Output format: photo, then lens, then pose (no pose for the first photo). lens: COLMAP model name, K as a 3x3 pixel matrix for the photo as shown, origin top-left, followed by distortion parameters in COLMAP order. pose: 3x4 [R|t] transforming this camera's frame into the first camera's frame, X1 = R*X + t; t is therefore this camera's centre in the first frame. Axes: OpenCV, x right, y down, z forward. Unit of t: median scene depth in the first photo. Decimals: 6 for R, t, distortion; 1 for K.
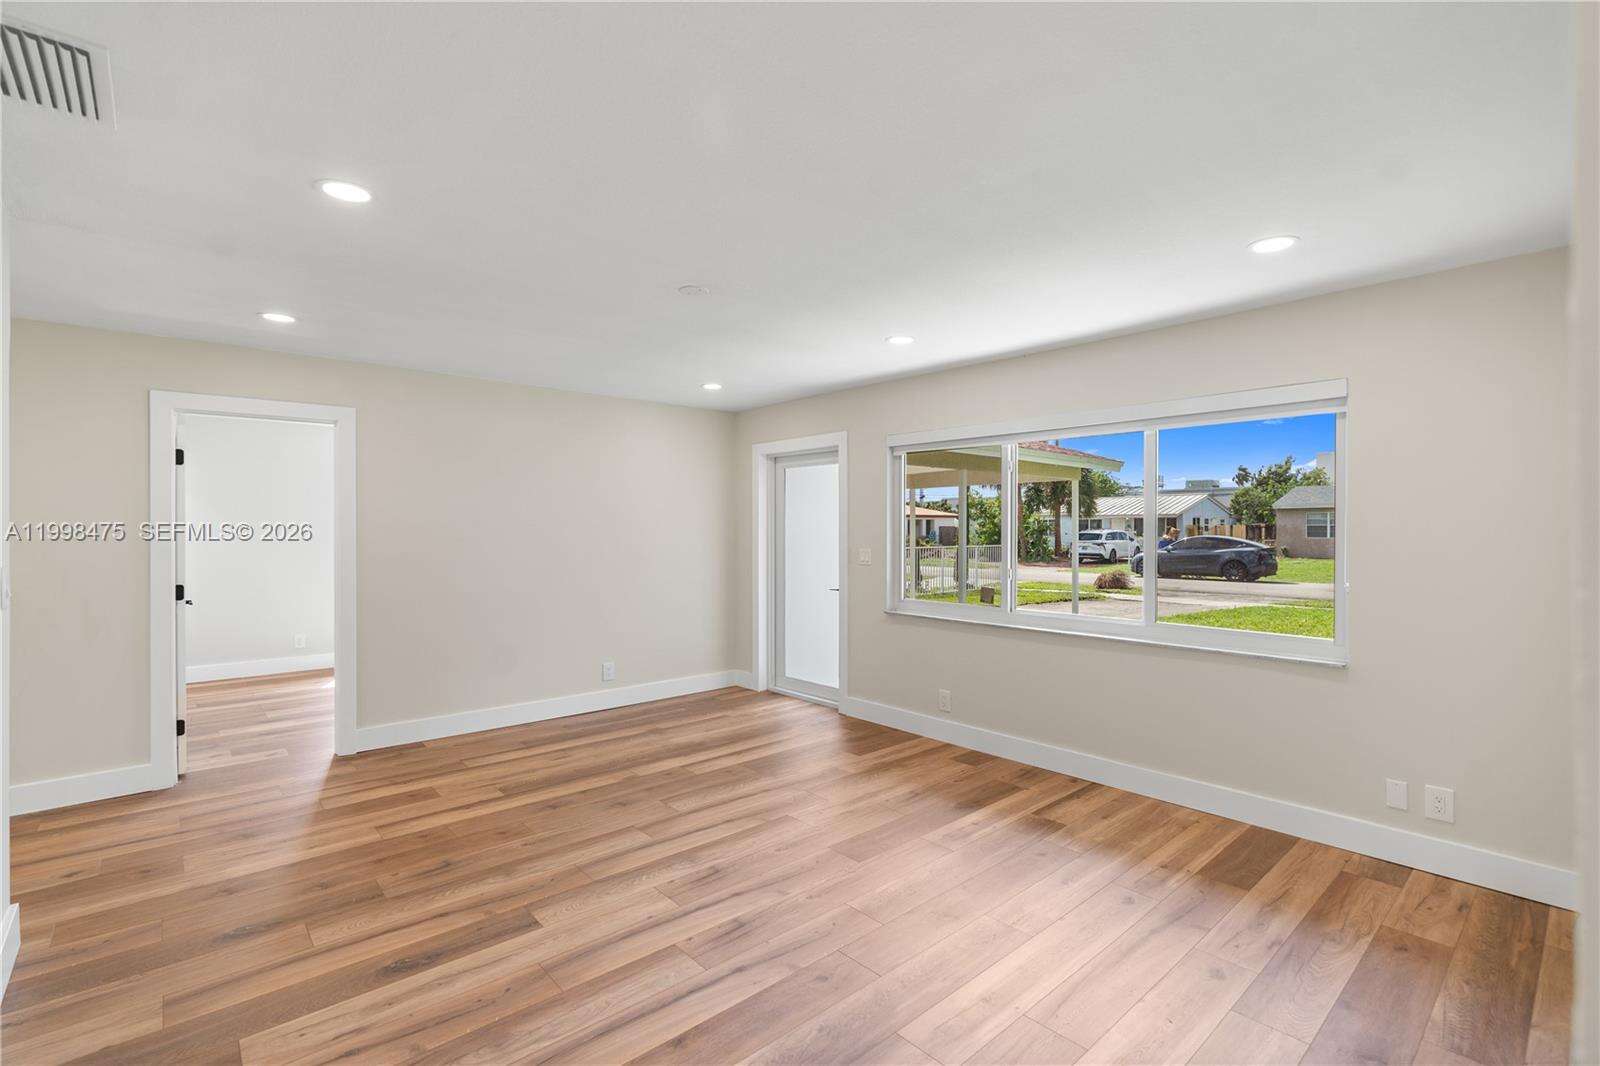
lens RADIAL K [[724.7, 0, 800.4], [0, 724.7, 529.5], [0, 0, 1]] dist [-0.011864, 0.005538]
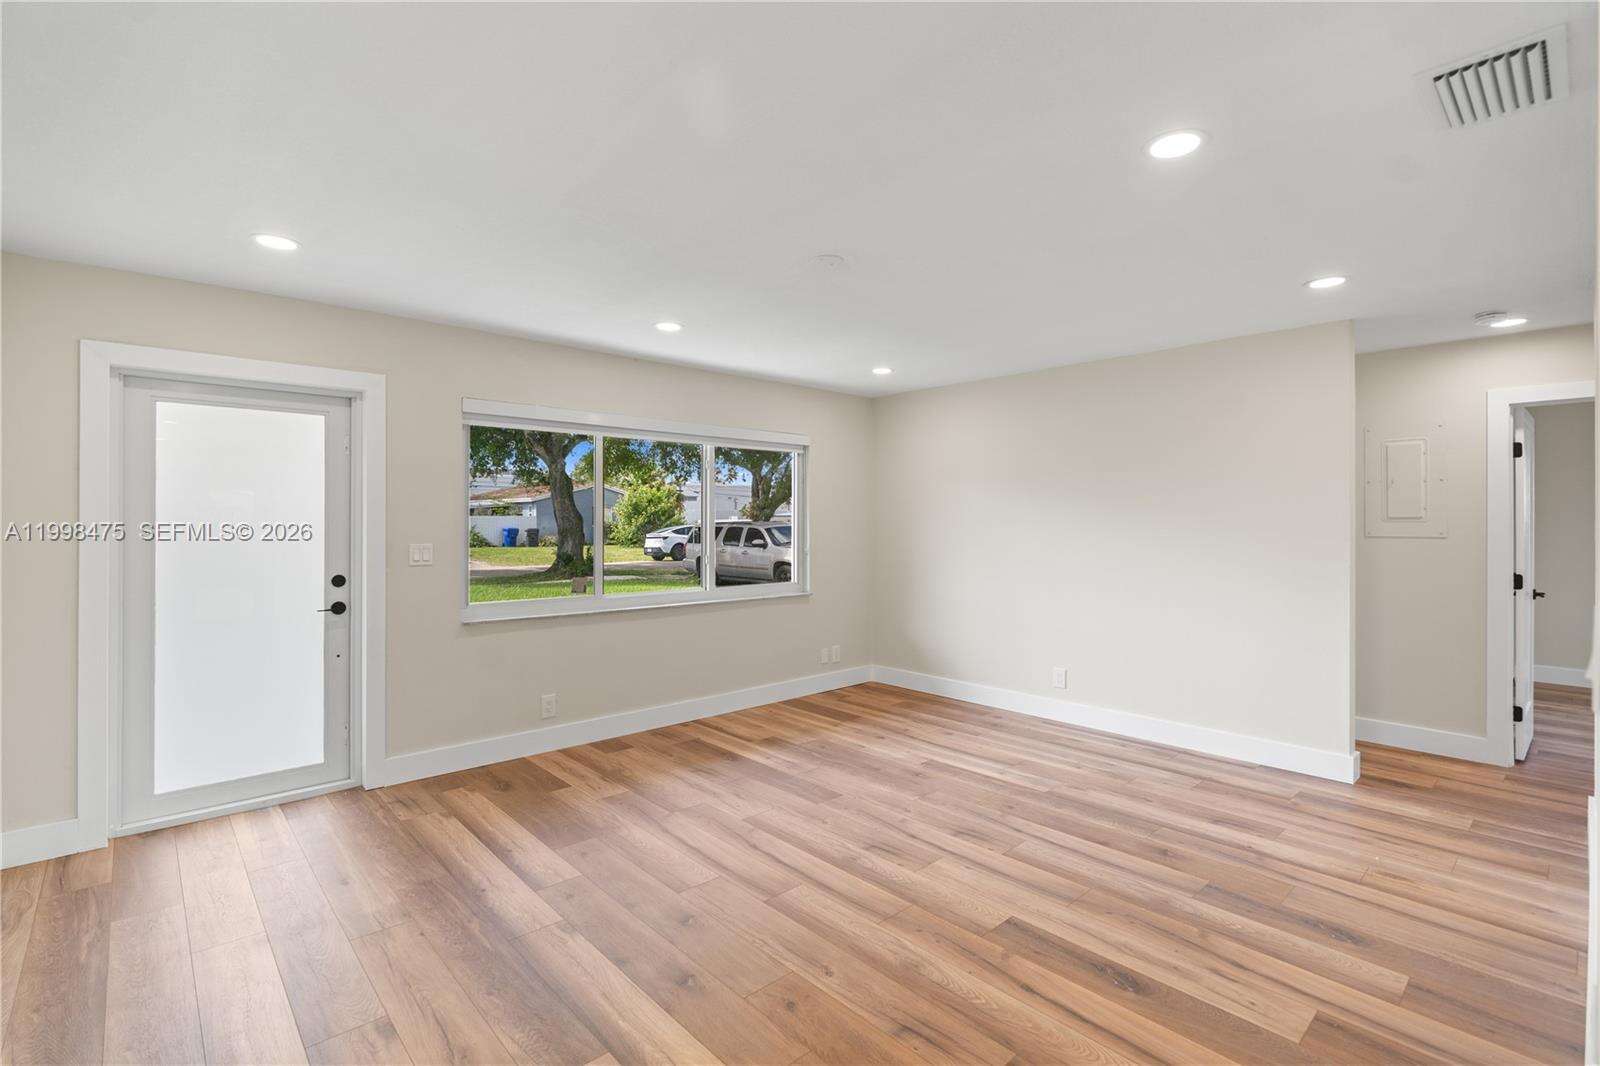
lens RADIAL K [[734.0, 0, 800.5], [0, 734.0, 517.4], [0, 0, 1]] dist [-0.002244, 0.000386]
pose [[-0.016648, 0.004228, 0.999852, -1.010490], [-0.000824, 0.999991, -0.004243, 0.003256], [-0.999861, -0.000895, -0.016644, 0.968830]]
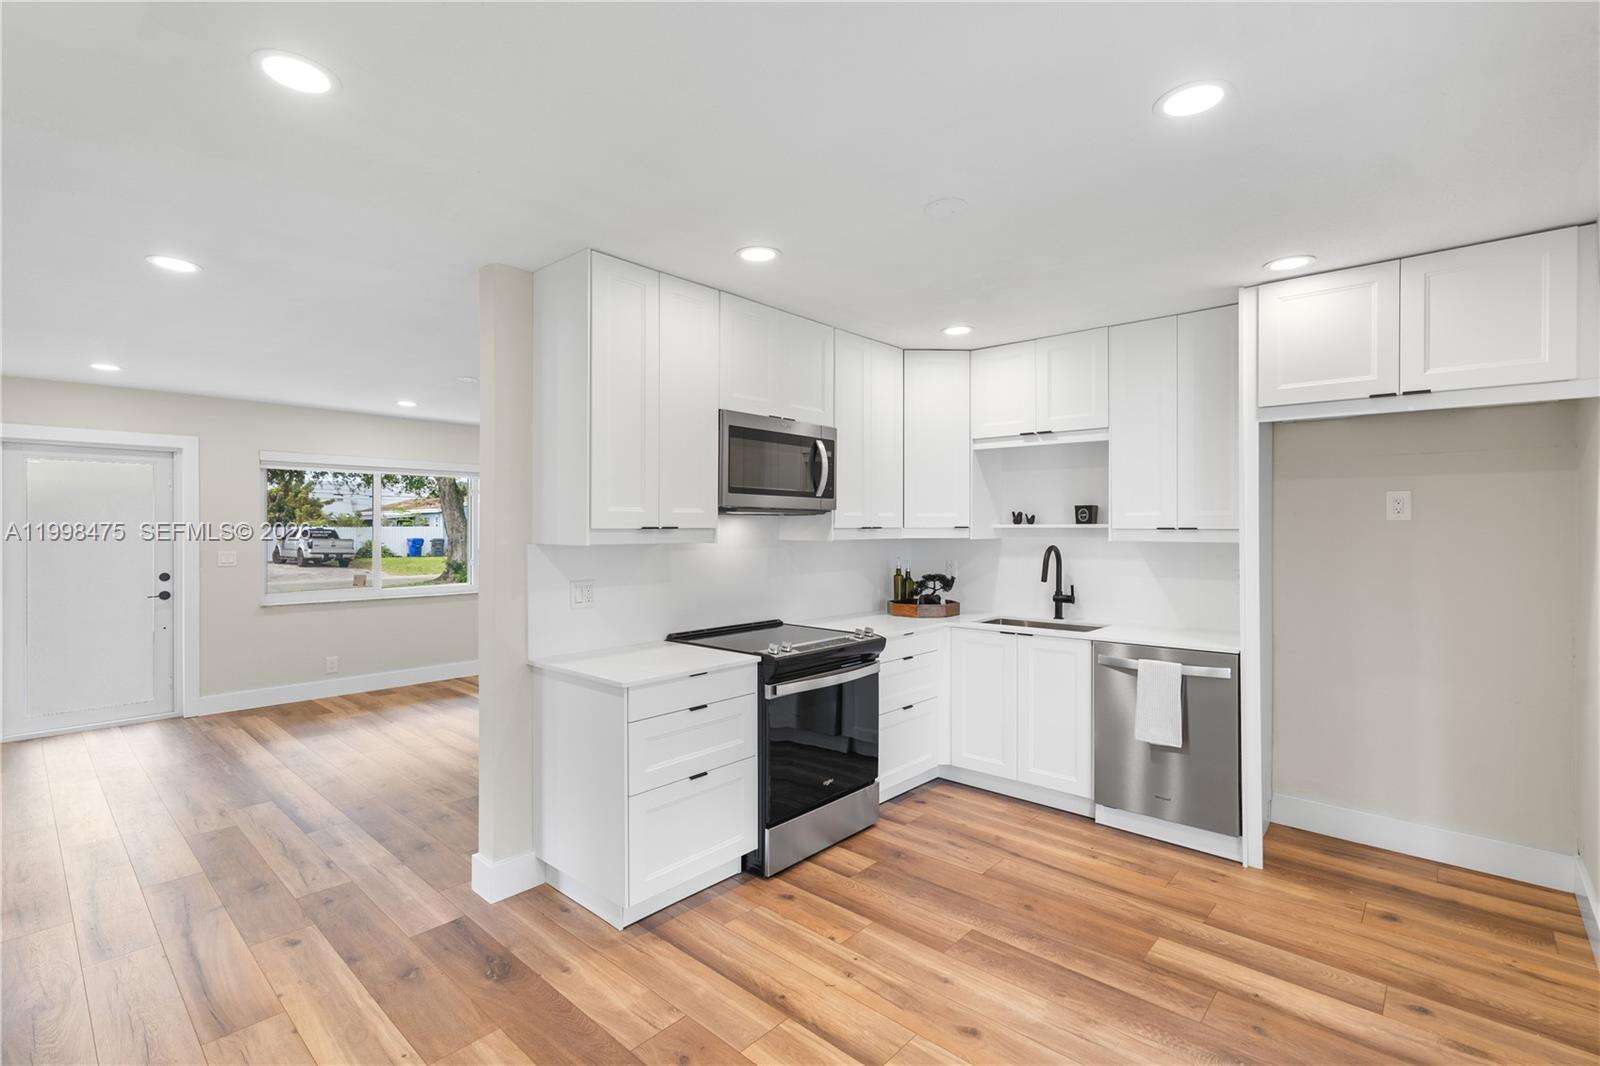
lens RADIAL K [[724.7, 0, 800.4], [0, 724.7, 529.5], [0, 0, 1]] dist [-0.011864, 0.005538]
pose [[-0.109869, -0.000326, 0.993946, -1.633601], [0.003497, 0.999994, 0.000715, -0.006181], [-0.993940, 0.003554, -0.109867, 0.421455]]
